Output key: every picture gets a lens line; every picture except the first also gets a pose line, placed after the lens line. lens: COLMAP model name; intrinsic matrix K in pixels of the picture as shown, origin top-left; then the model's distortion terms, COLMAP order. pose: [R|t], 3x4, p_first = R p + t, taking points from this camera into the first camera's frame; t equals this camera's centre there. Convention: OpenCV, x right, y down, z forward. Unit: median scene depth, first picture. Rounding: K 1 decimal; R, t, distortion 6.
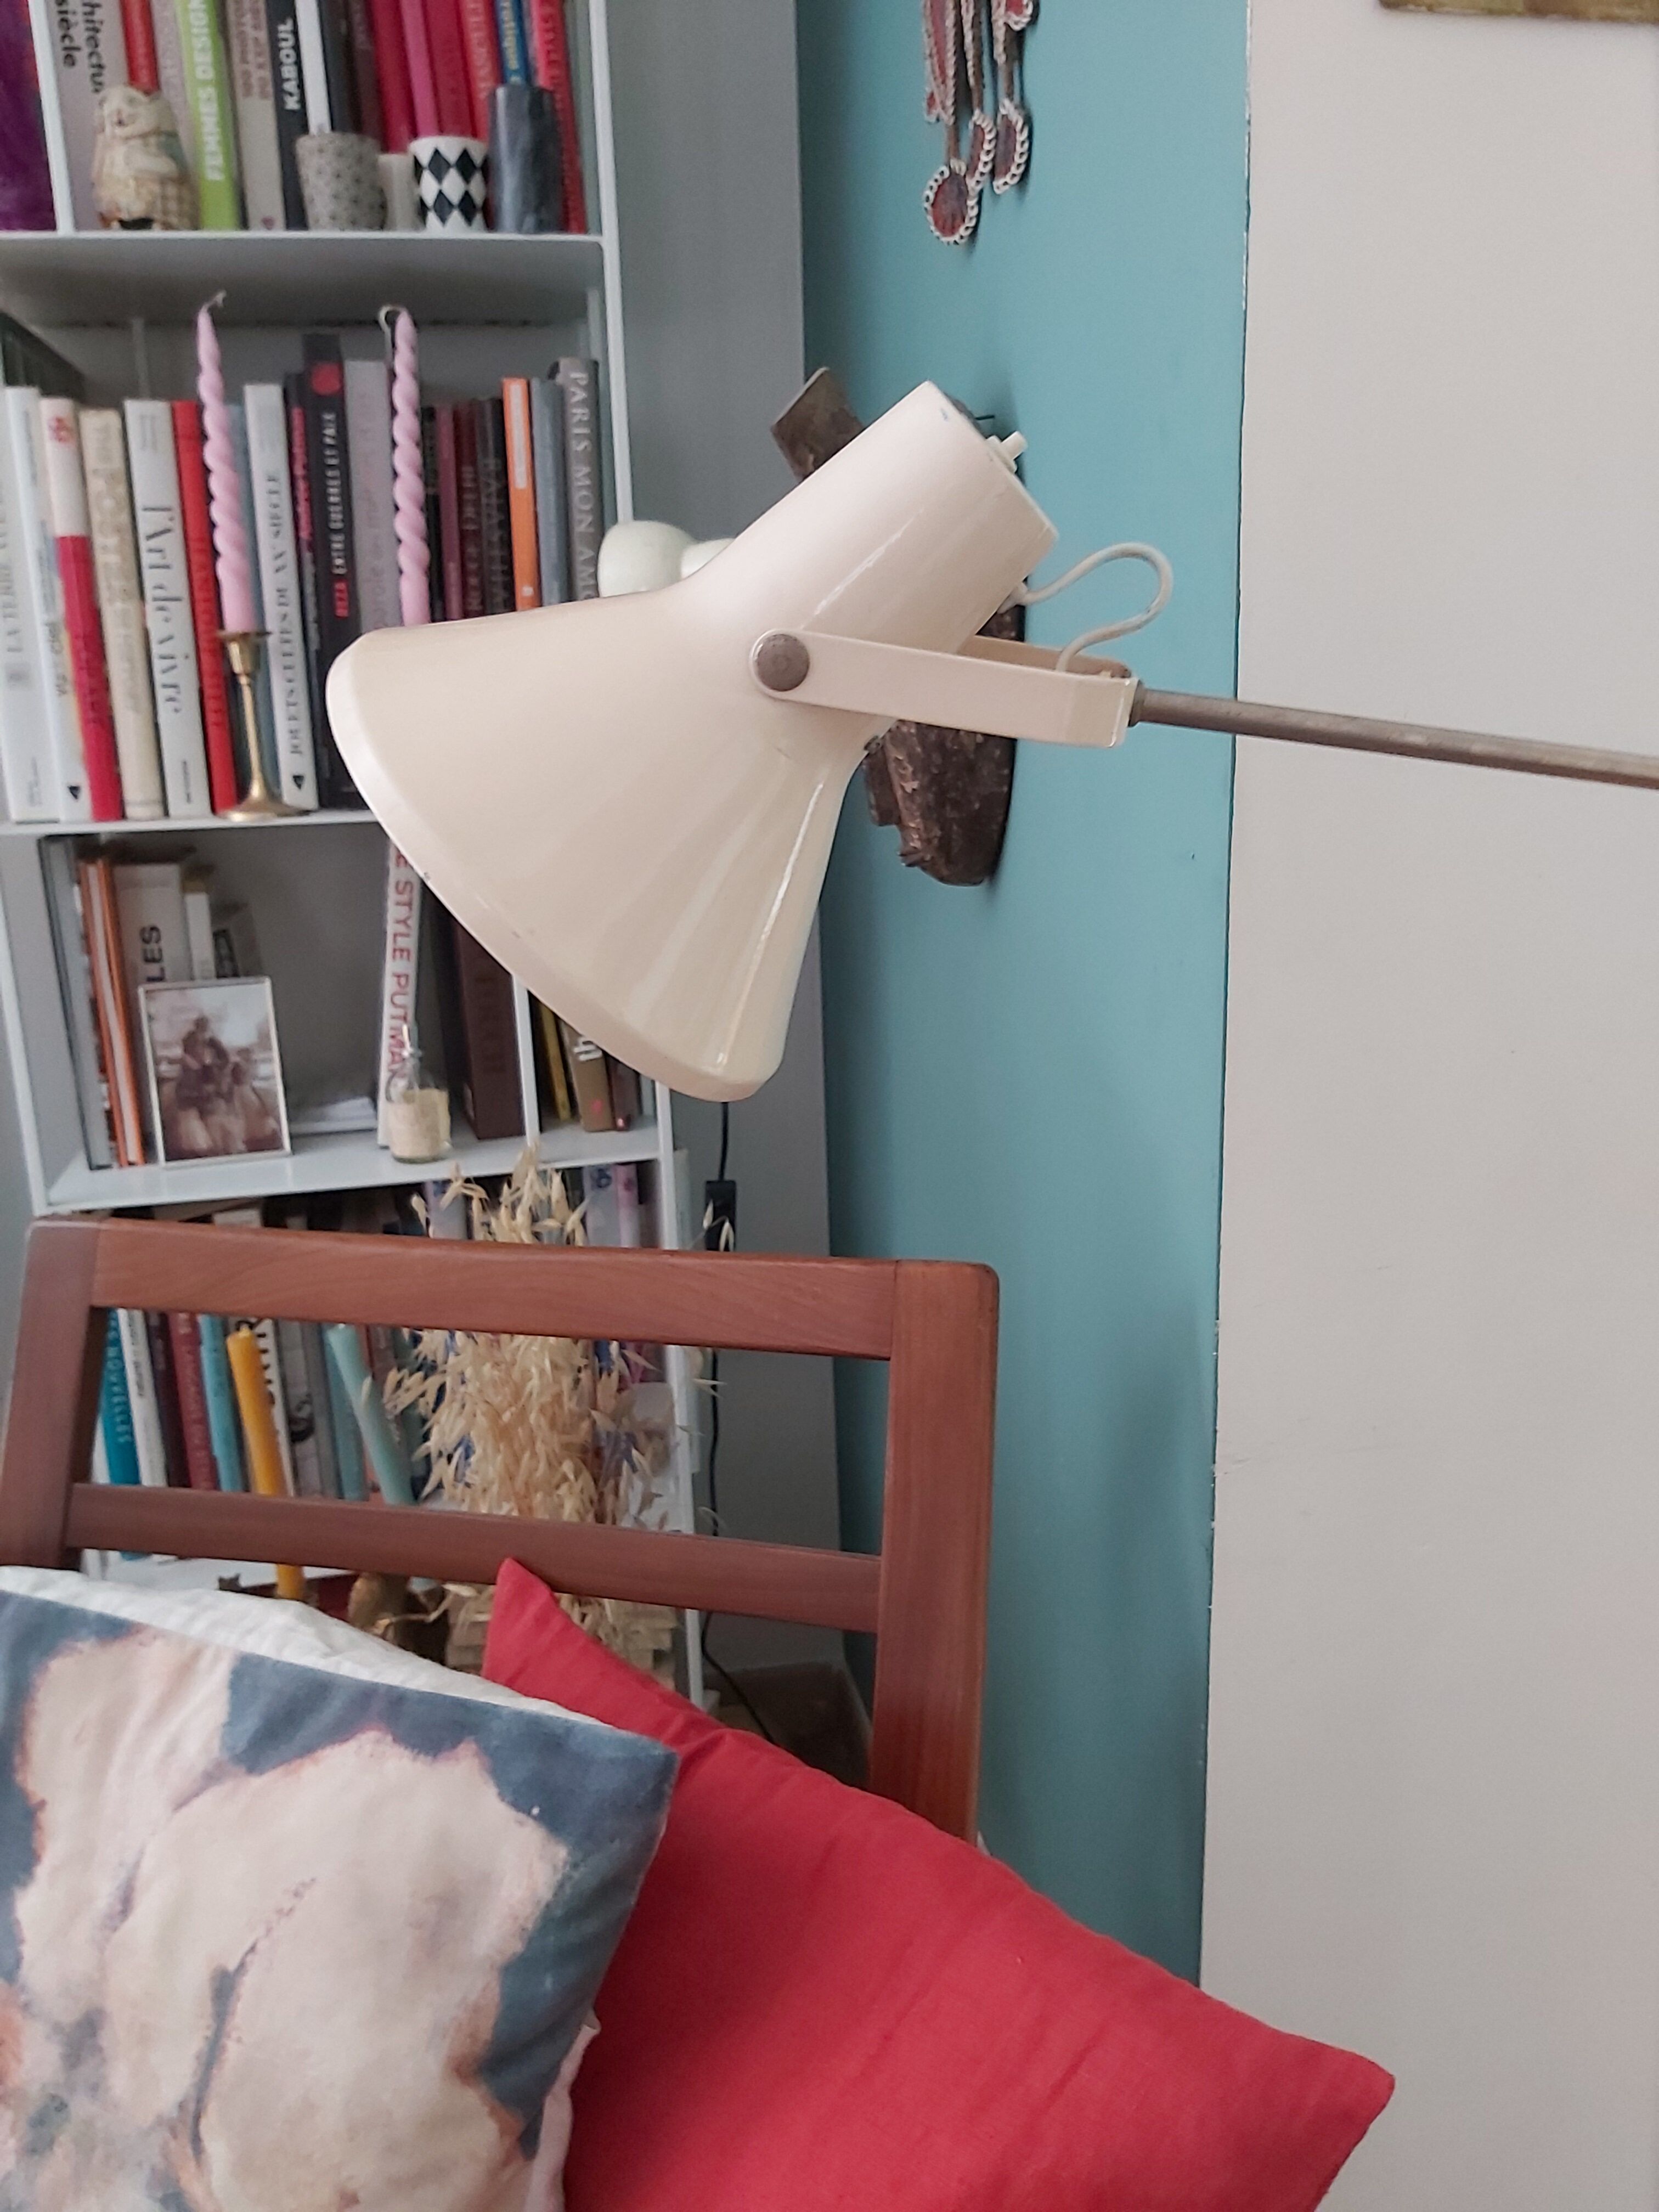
lens RADIAL K [[1695.1, 0, 829.5], [0, 1695.1, 1106.0], [0, 0, 1]] dist [0.053879, -0.112805]
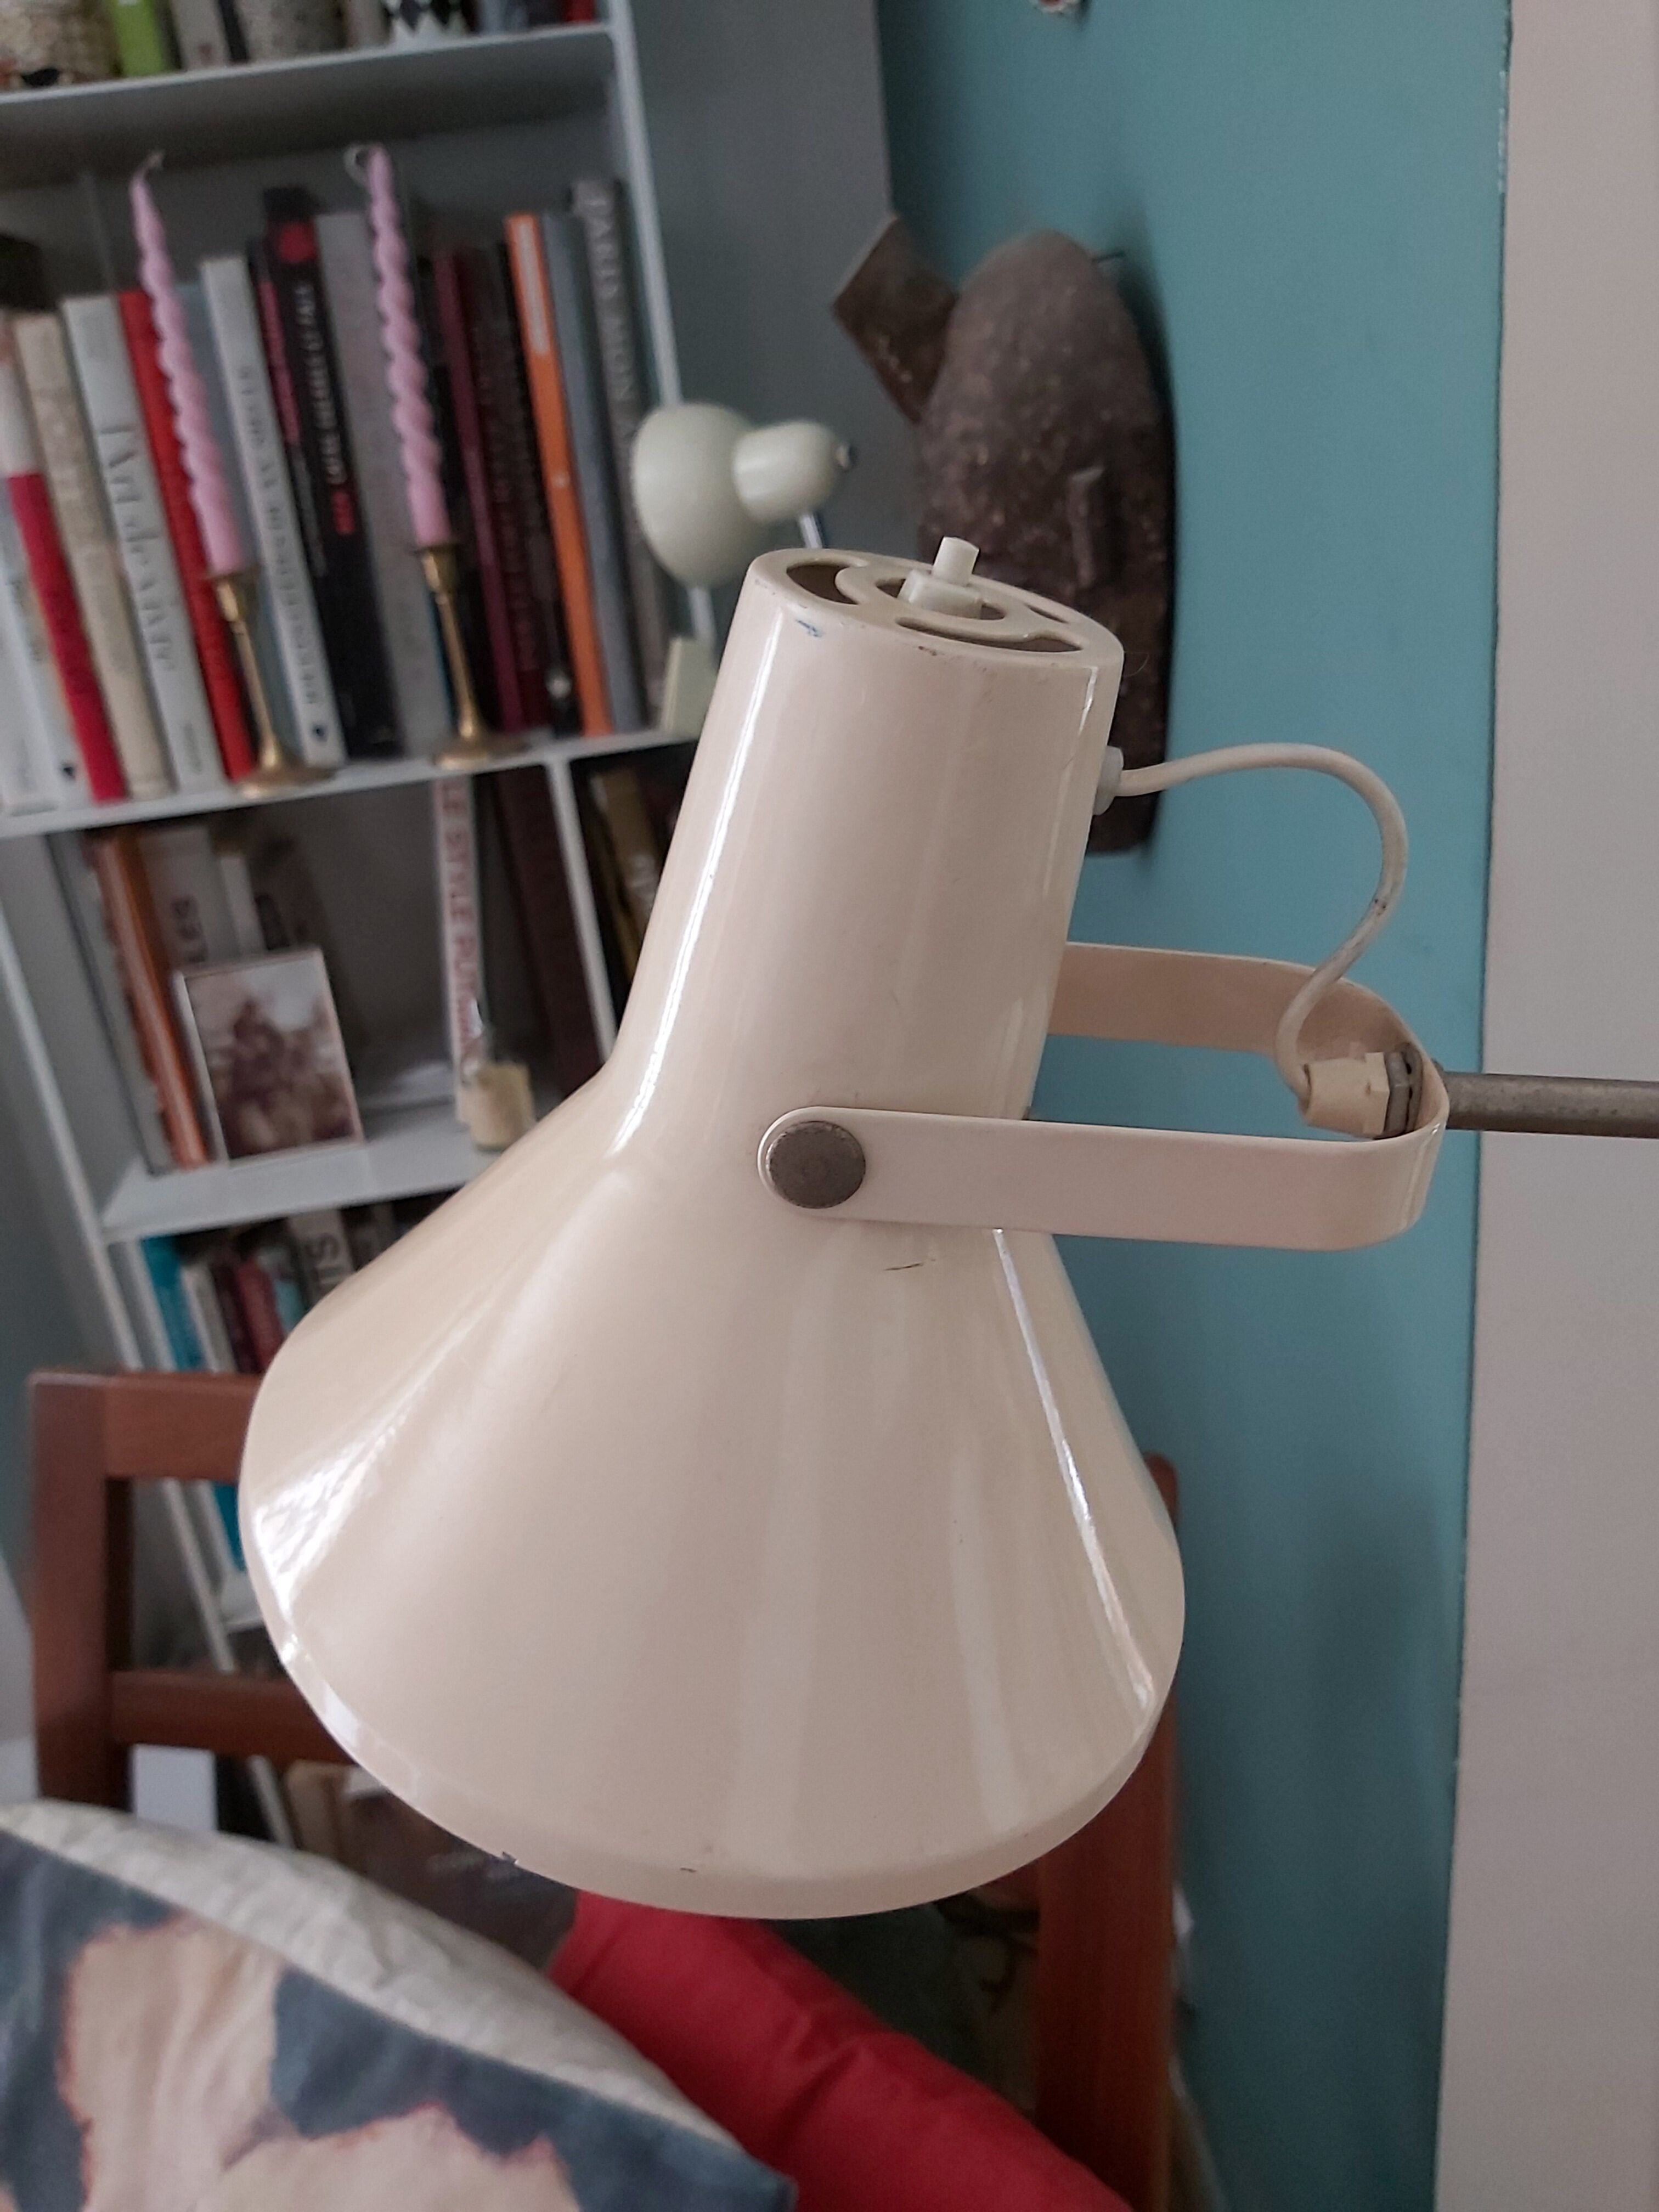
lens RADIAL K [[1734.0, 0, 829.5], [0, 1734.0, 1106.0], [0, 0, 1]] dist [0.008237, -0.045501]
pose [[0.994178, -0.052303, -0.094209, 0.016271], [0.066003, 0.986671, 0.148742, -0.125846], [0.085174, -0.154094, 0.984378, 0.143547]]
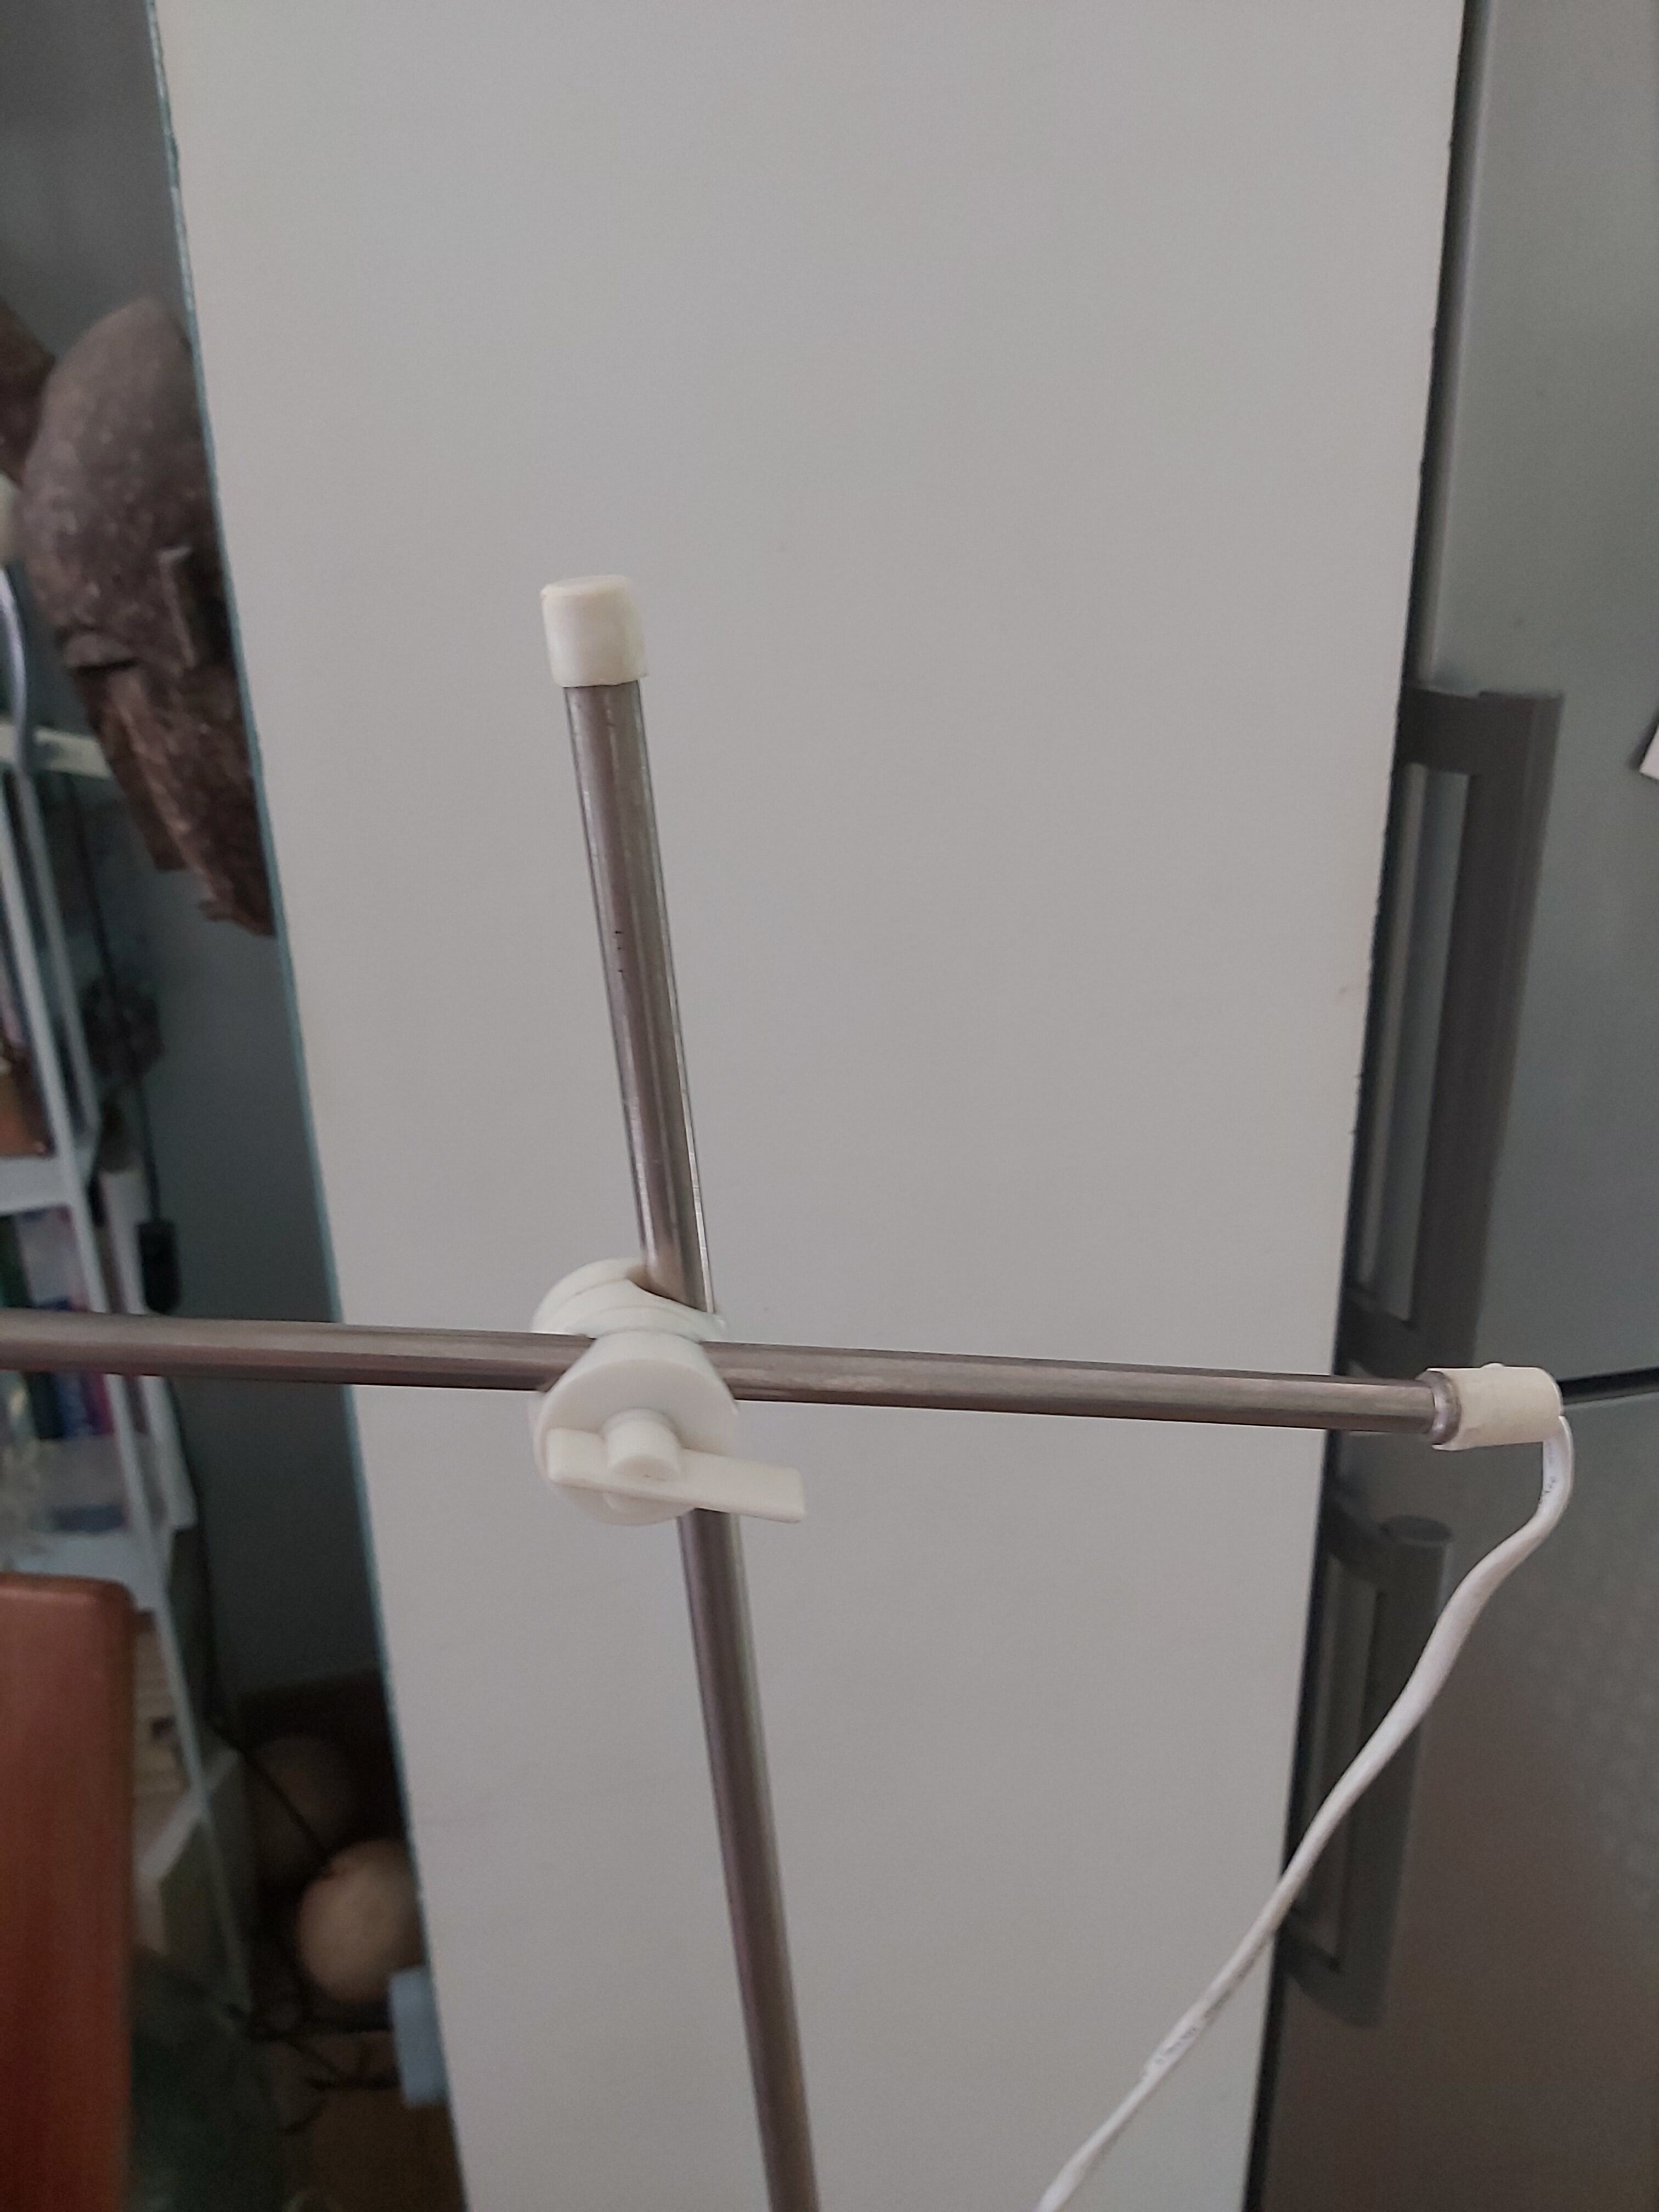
lens RADIAL K [[1734.0, 0, 829.5], [0, 1734.0, 1106.0], [0, 0, 1]] dist [0.008237, -0.045501]
pose [[0.996751, -0.026760, 0.075964, 0.230168], [0.016581, 0.991165, 0.131593, -0.134578], [-0.078814, -0.129906, 0.988389, 0.155724]]
